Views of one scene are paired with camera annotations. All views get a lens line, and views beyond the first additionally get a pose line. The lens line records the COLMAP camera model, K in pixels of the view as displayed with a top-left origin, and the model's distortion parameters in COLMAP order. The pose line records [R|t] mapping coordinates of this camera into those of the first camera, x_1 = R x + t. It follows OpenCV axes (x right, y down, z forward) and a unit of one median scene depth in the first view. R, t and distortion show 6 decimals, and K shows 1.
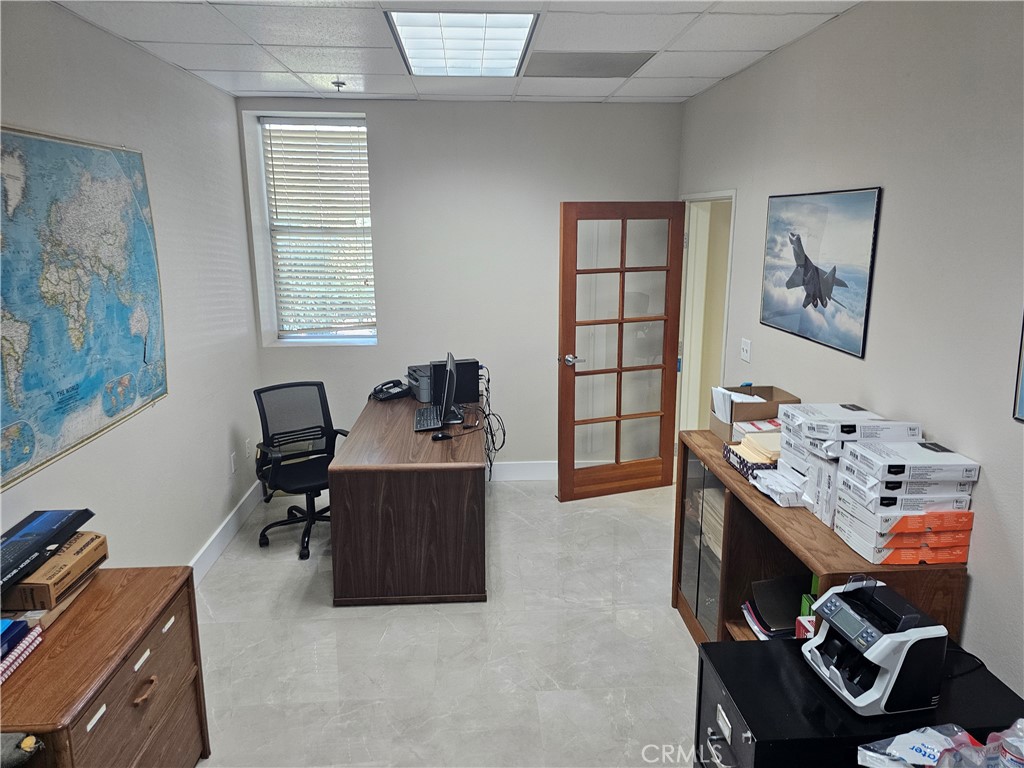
lens RADIAL K [[693.9, 0, 514.1], [0, 693.9, 381.4], [0, 0, 1]] dist [0.061538, -0.052737]
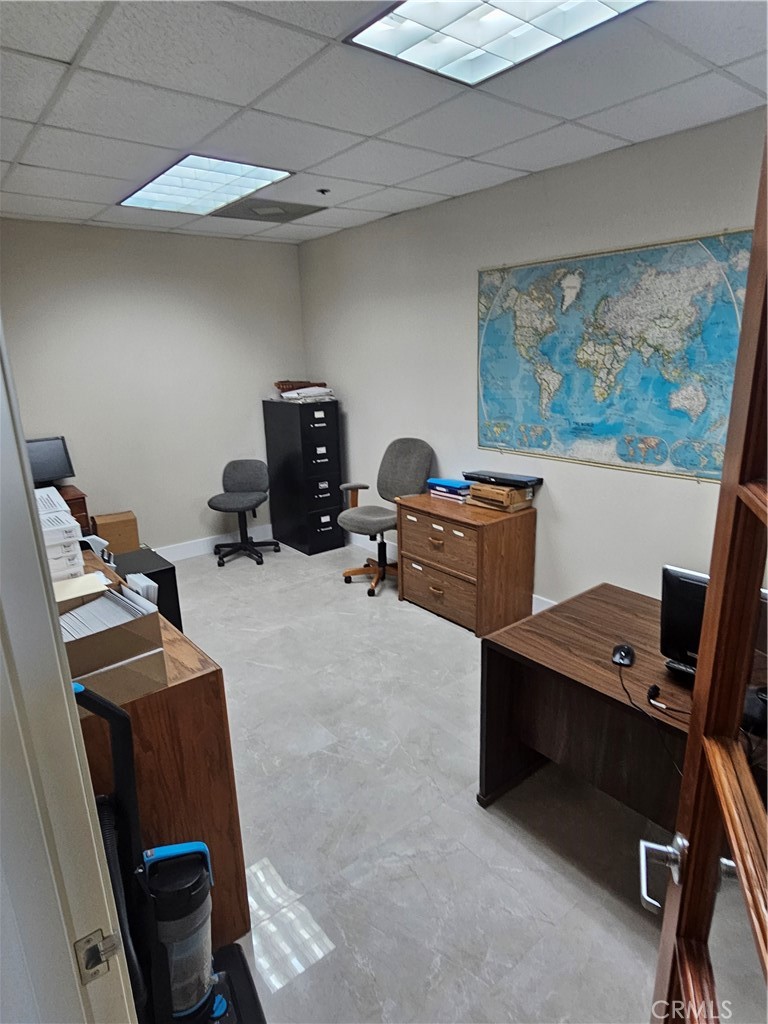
lens RADIAL K [[601.7, 0, 385.8], [0, 601.7, 517.0], [0, 0, 1]] dist [-0.001468, 0.003989]
pose [[-0.818631, 0.187067, -0.543001, 0.486579], [-0.095708, 0.887811, 0.450145, -0.363900], [0.566290, 0.420472, -0.708886, 1.792000]]
